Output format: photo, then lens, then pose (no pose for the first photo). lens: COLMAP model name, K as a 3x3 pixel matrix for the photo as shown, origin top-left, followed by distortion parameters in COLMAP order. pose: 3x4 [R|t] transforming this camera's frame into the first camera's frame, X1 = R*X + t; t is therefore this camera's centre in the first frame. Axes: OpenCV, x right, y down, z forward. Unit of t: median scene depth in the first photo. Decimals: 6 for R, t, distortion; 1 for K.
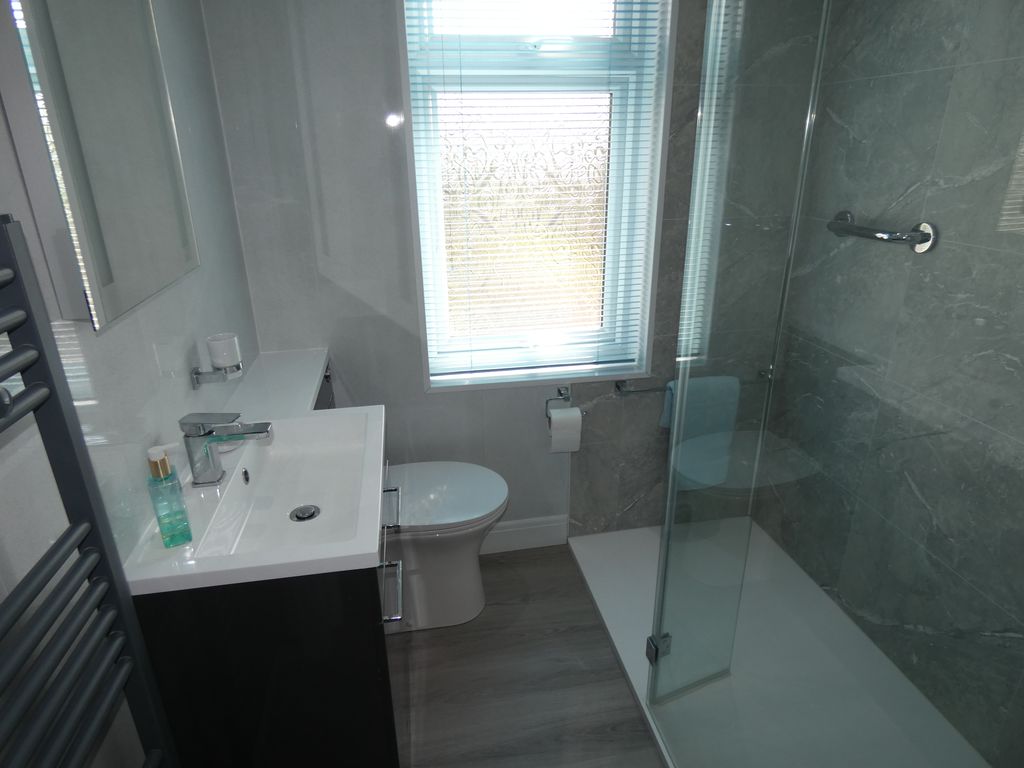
lens RADIAL K [[613.7, 0, 510.1], [0, 613.7, 379.3], [0, 0, 1]] dist [0.004728, -0.003859]
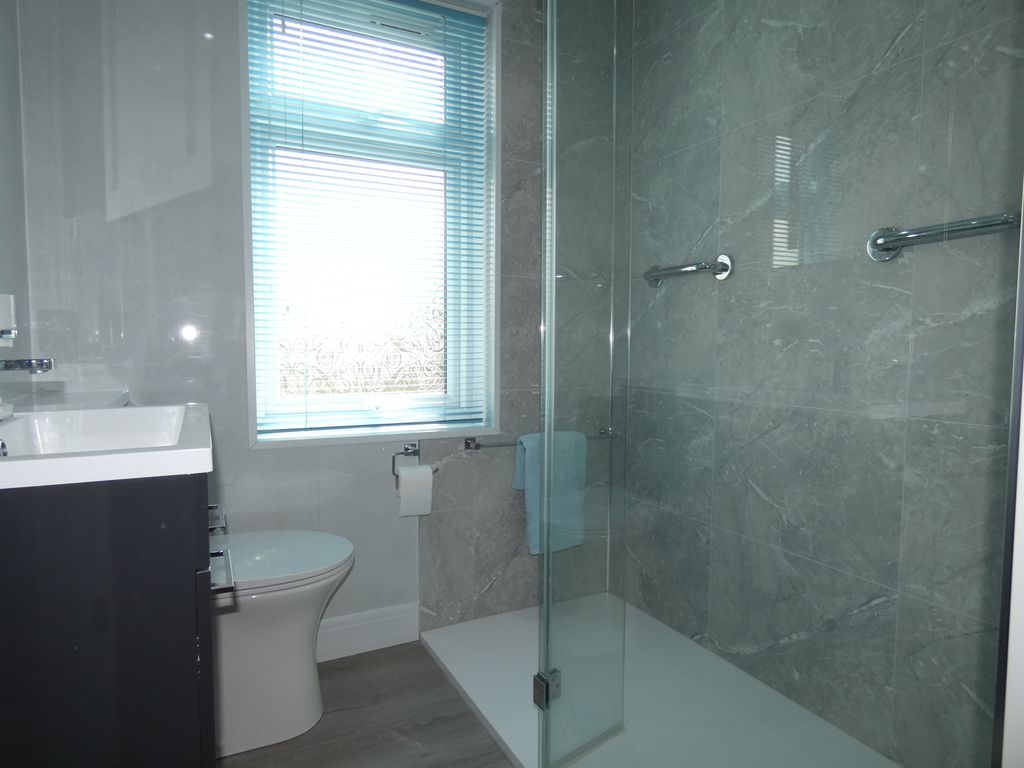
lens RADIAL K [[613.9, 0, 508.0], [0, 613.9, 381.7], [0, 0, 1]] dist [-0.007065, -0.000906]
pose [[0.957252, 0.003285, 0.289236, -0.045909], [0.087561, 0.949730, -0.300576, 0.241923], [-0.275684, 0.313053, 0.908843, 0.101502]]
